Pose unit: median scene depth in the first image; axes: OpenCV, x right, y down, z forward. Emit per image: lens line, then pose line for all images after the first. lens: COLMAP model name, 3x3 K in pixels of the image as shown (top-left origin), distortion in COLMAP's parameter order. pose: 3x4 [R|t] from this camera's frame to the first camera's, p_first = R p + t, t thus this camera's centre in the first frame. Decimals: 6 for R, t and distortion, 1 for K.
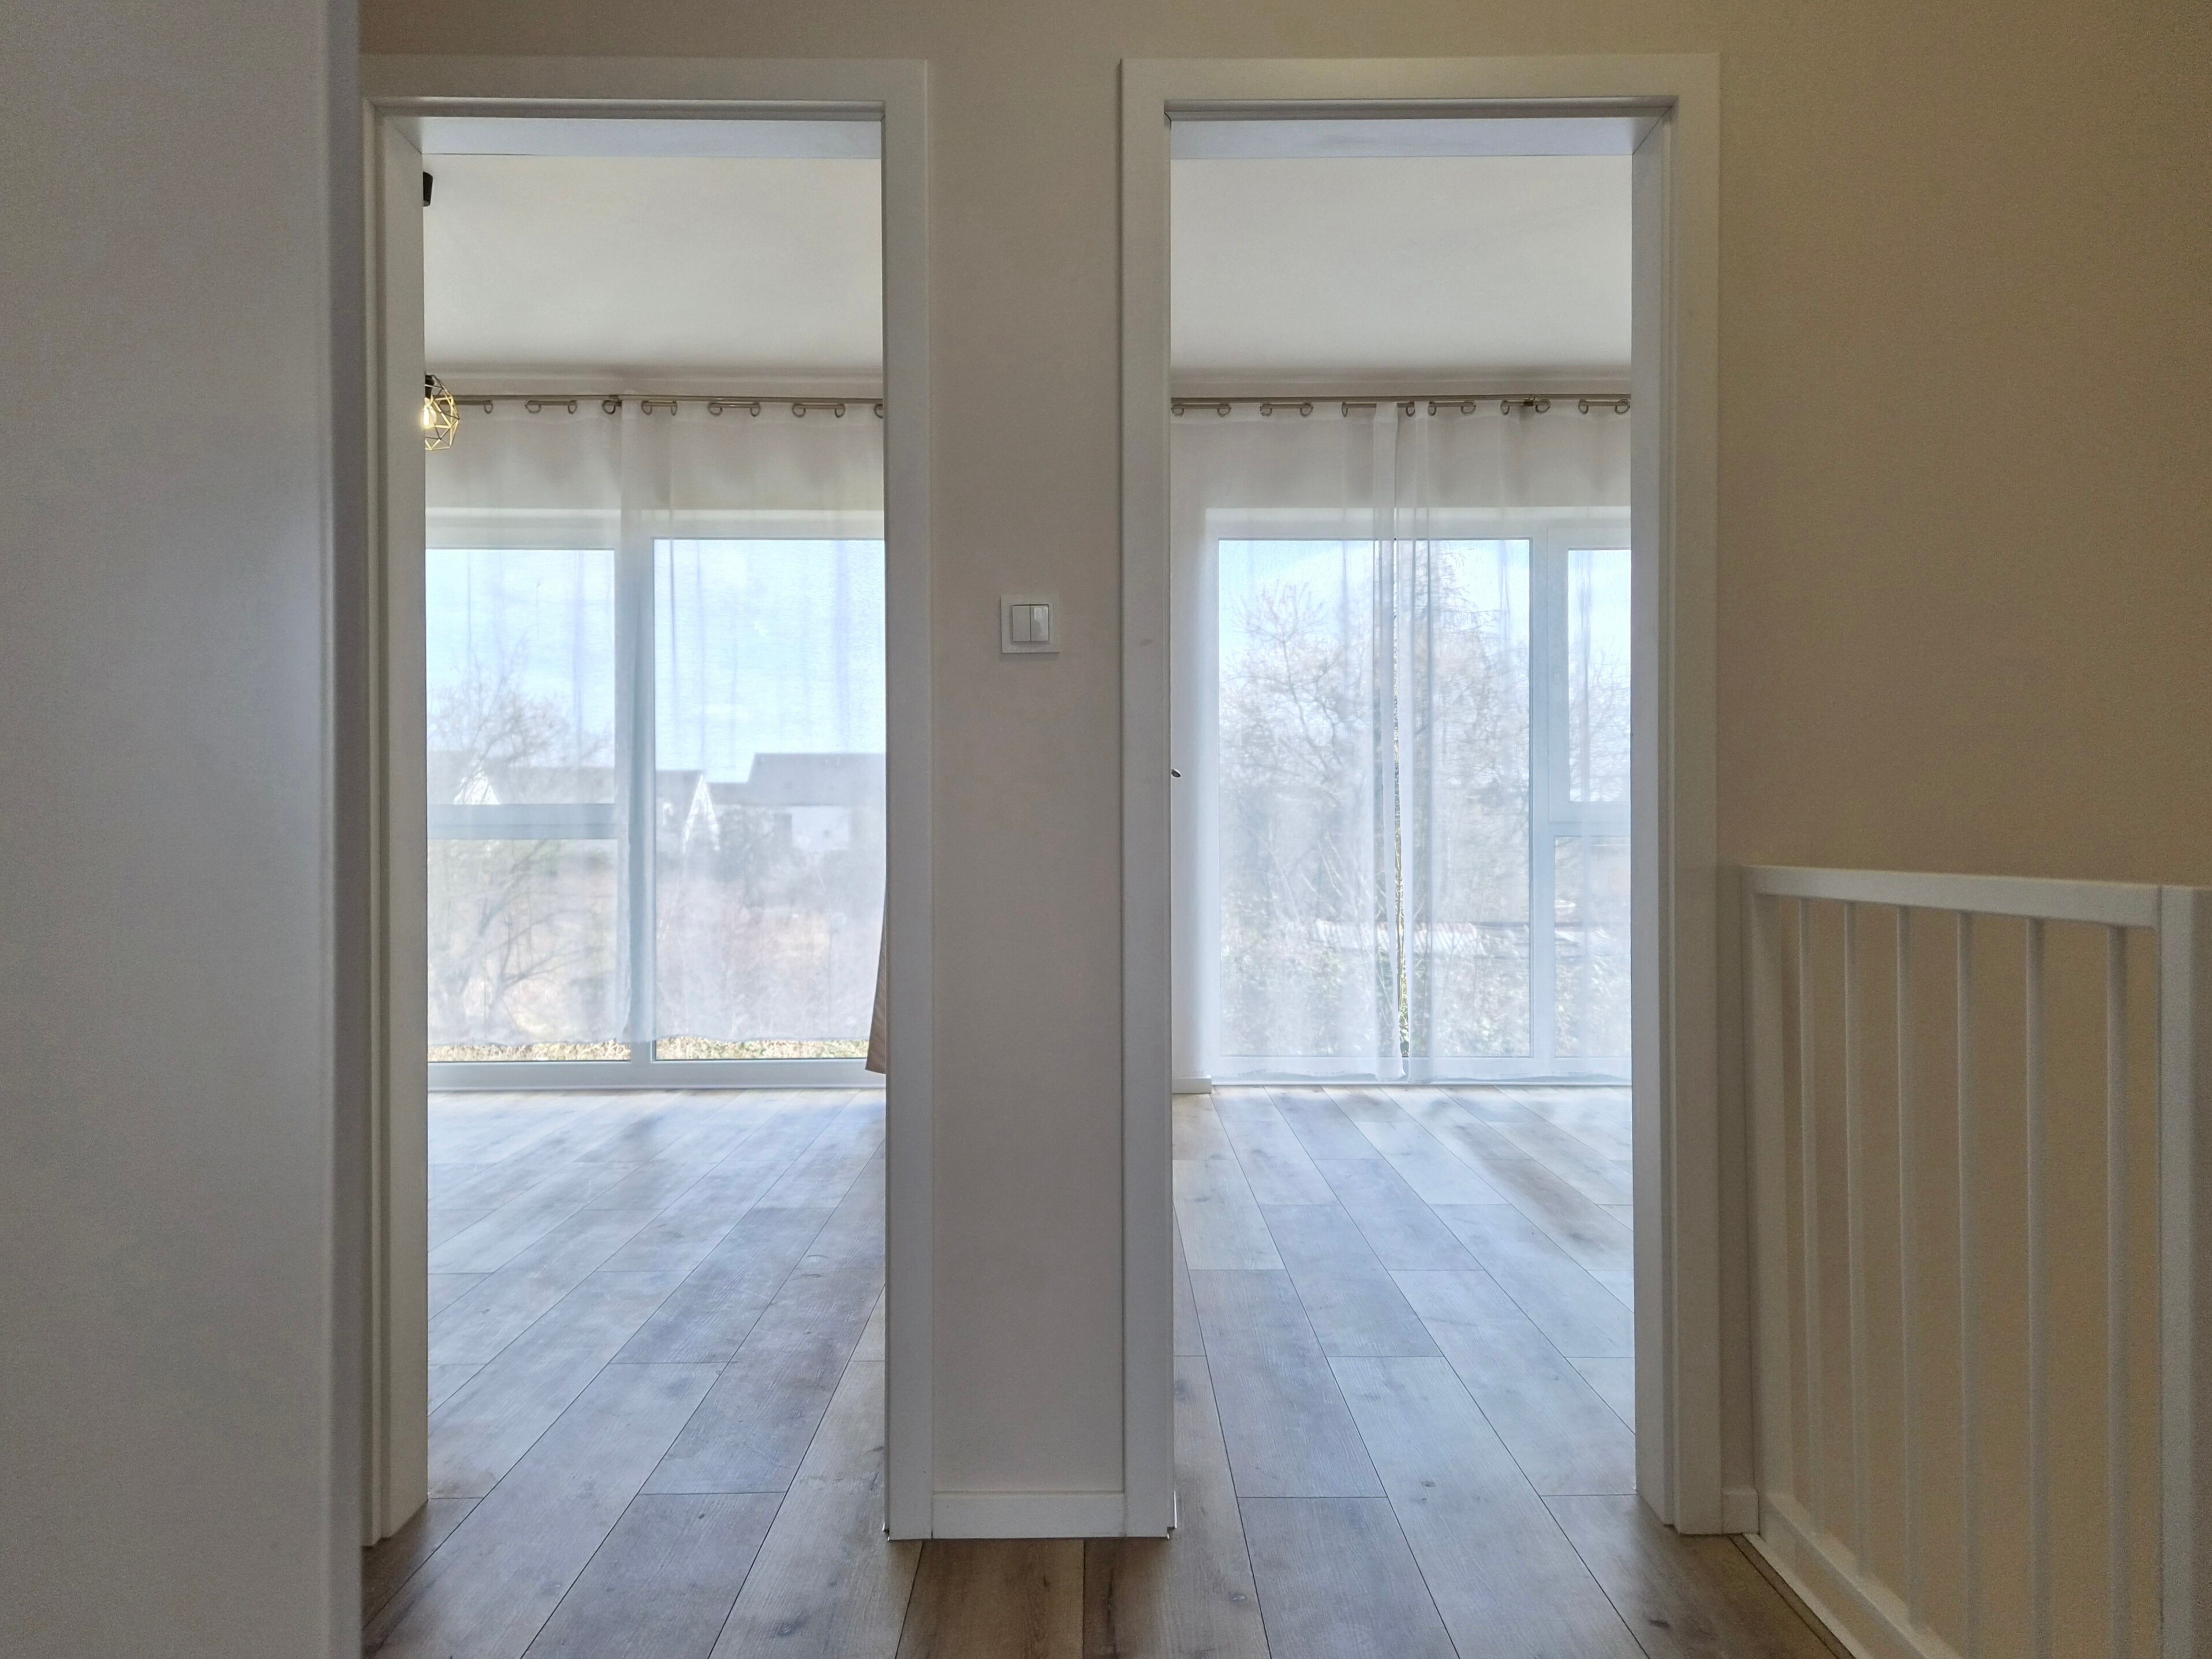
lens RADIAL K [[1507.4, 0, 1096.0], [0, 1507.4, 821.0], [0, 0, 1]] dist [0.081458, -0.017061]
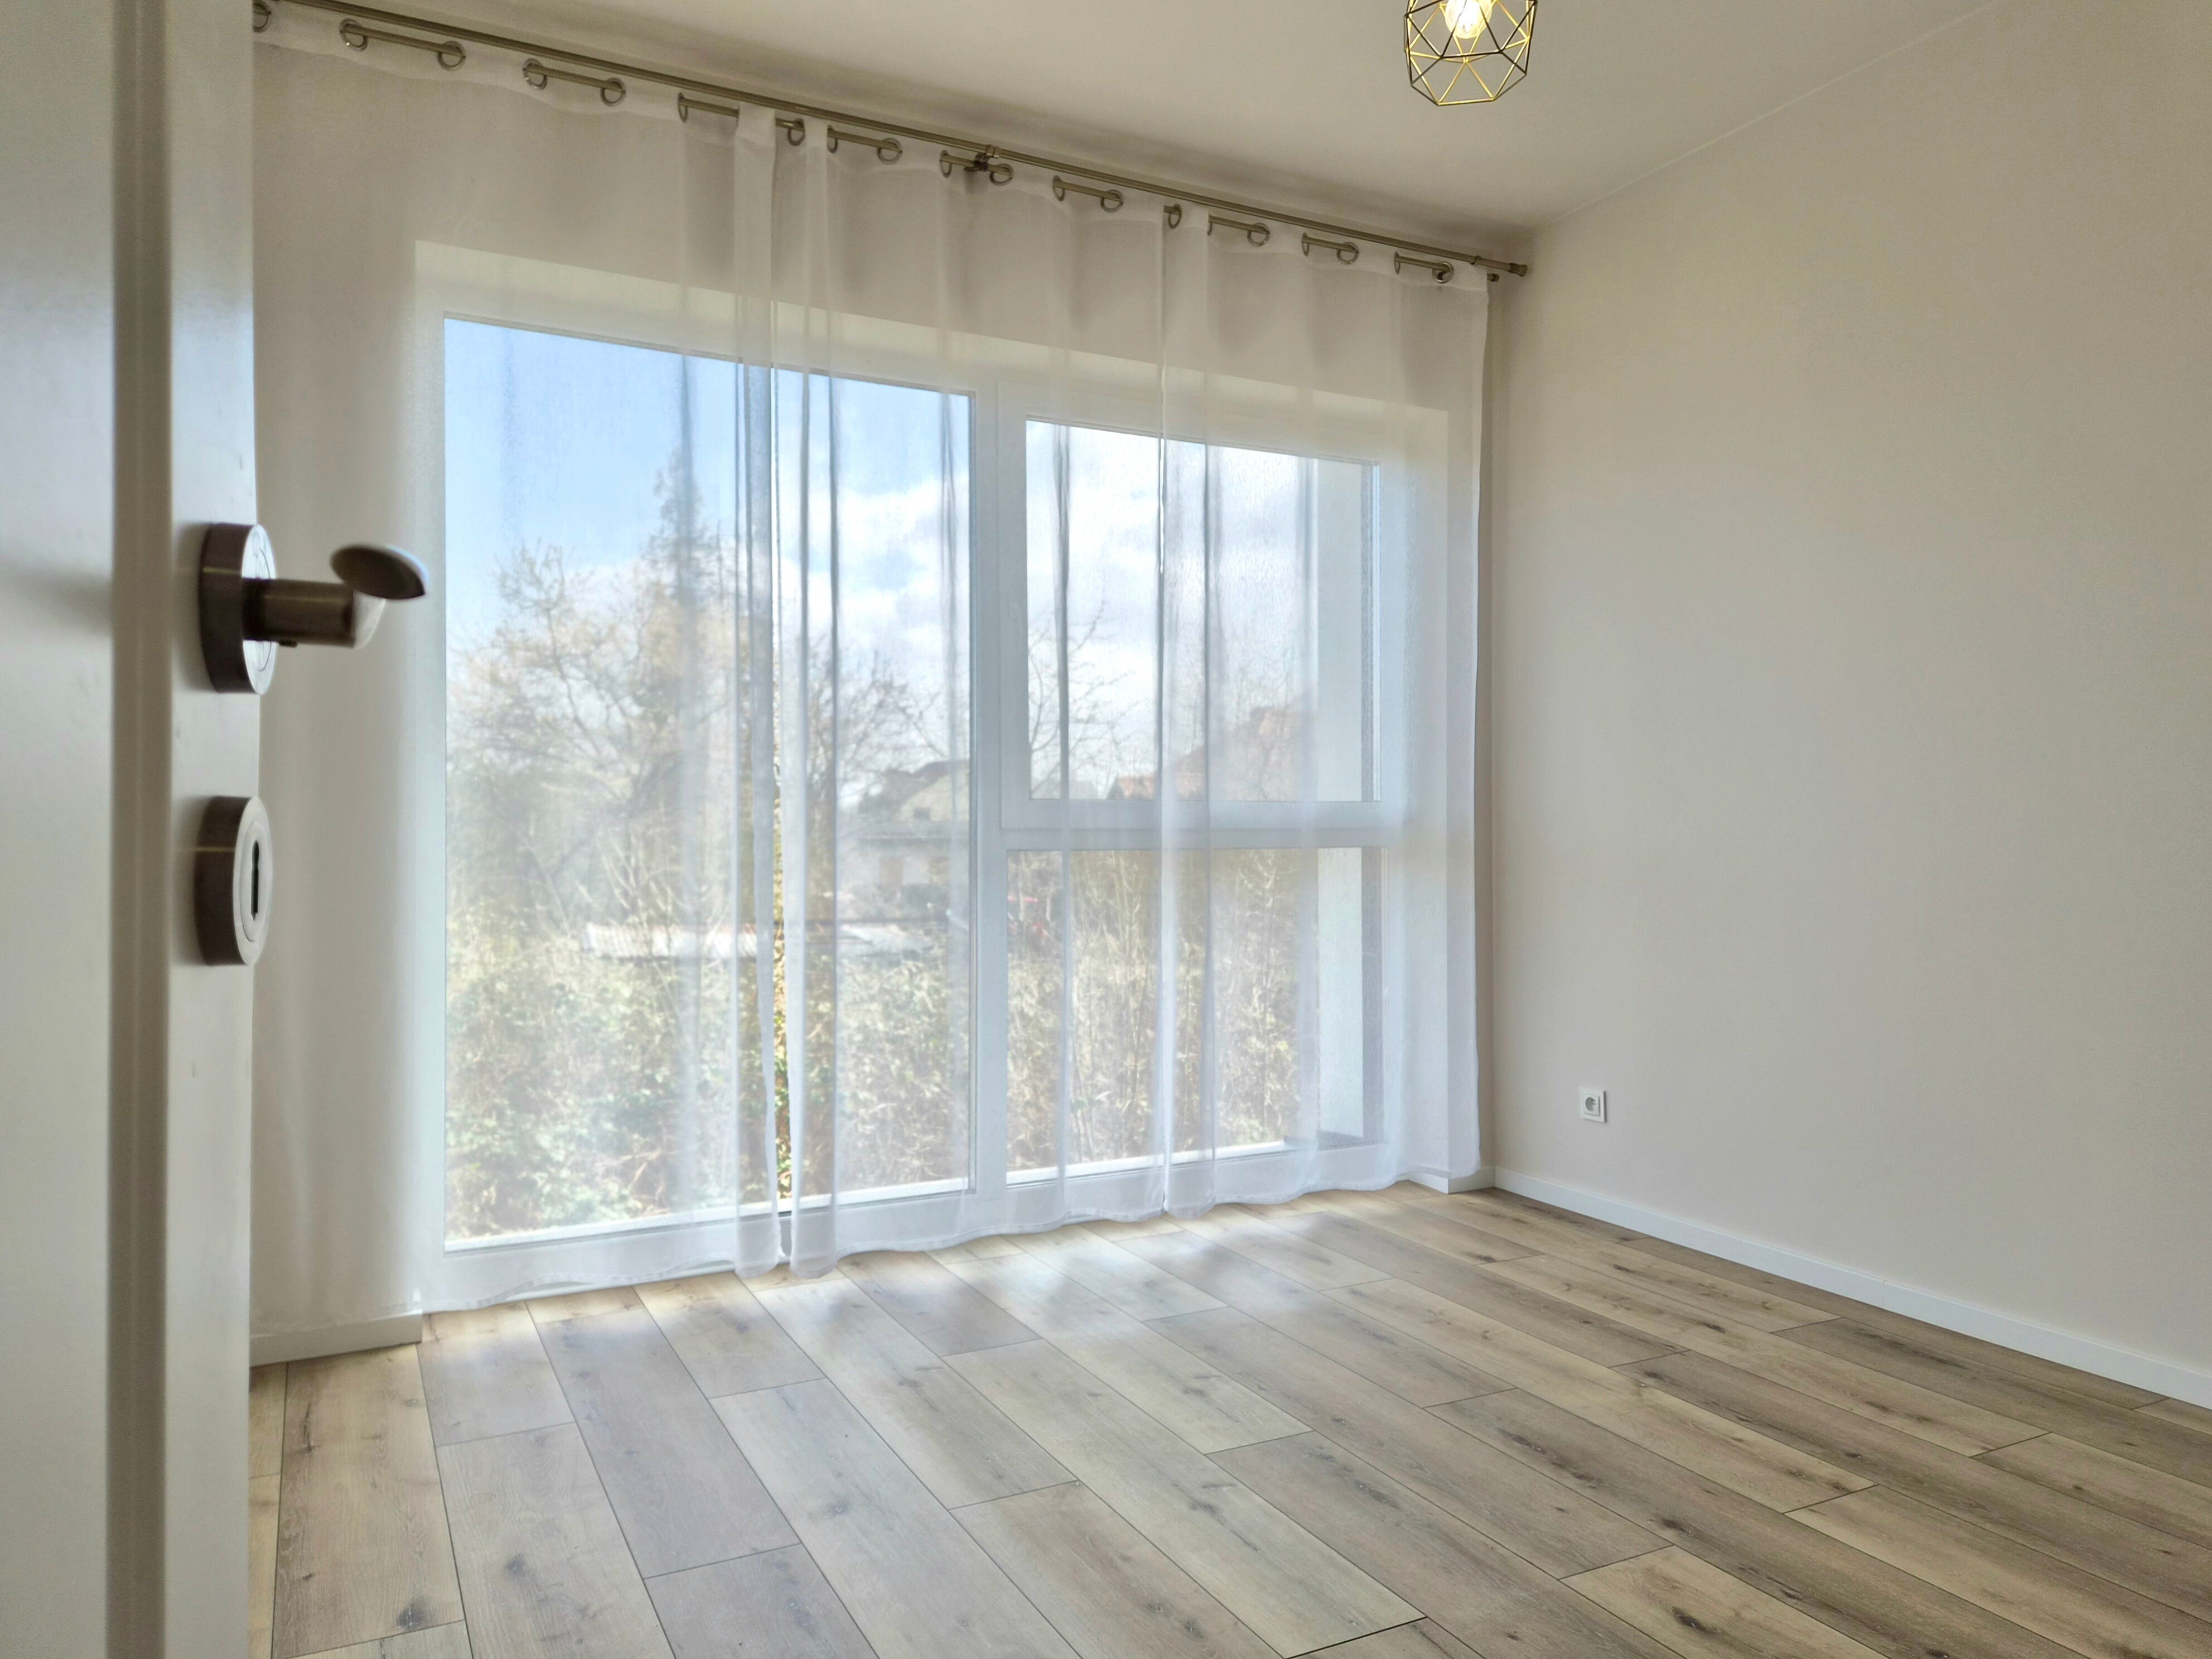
lens RADIAL K [[1507.5, 0, 1096.9], [0, 1507.5, 810.0], [0, 0, 1]] dist [0.081458, -0.017061]
pose [[0.890835, 0.005770, 0.454290, 0.009778], [-0.005087, 0.999983, -0.002724, -0.001506], [-0.454299, 0.000116, 0.890849, 0.098955]]
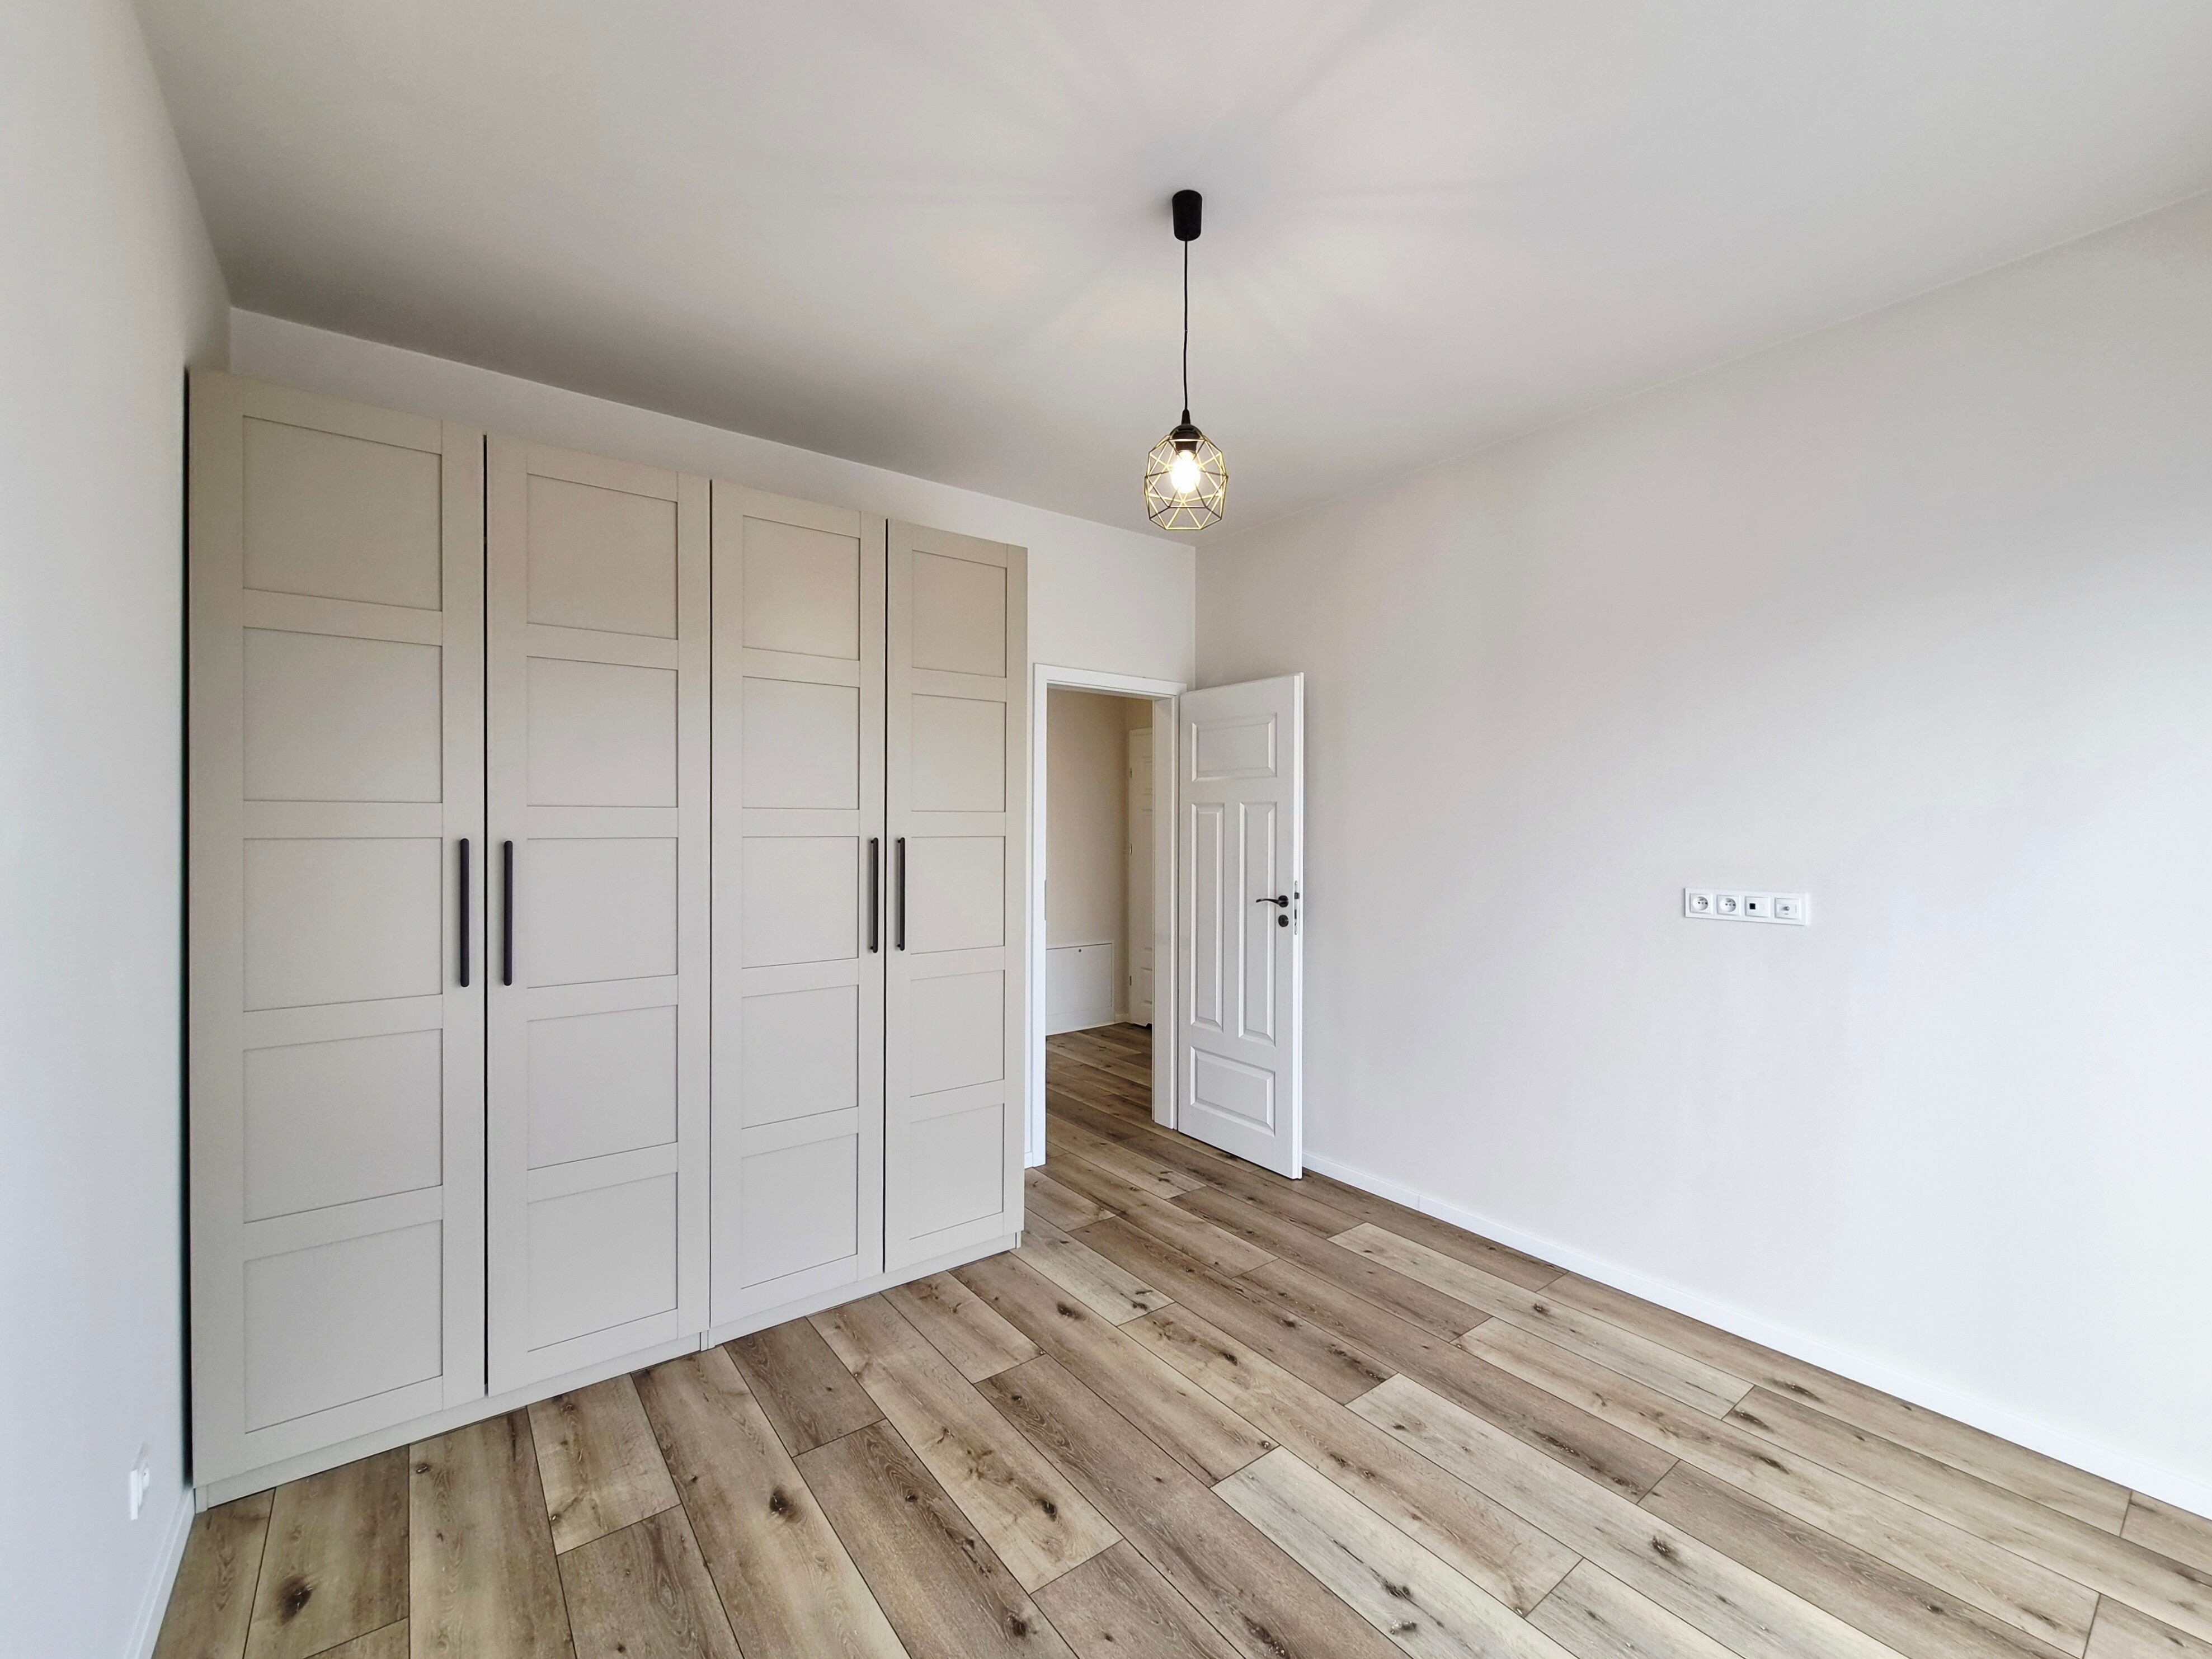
lens RADIAL K [[916.7, 0, 1109.4], [0, 916.7, 831.7], [0, 0, 1]] dist [0.028987, -0.000223]
pose [[-0.797516, 0.002682, -0.603292, 0.120940], [-0.001426, 0.999979, 0.006332, -0.016089], [0.603296, 0.005910, -0.797495, 0.225921]]
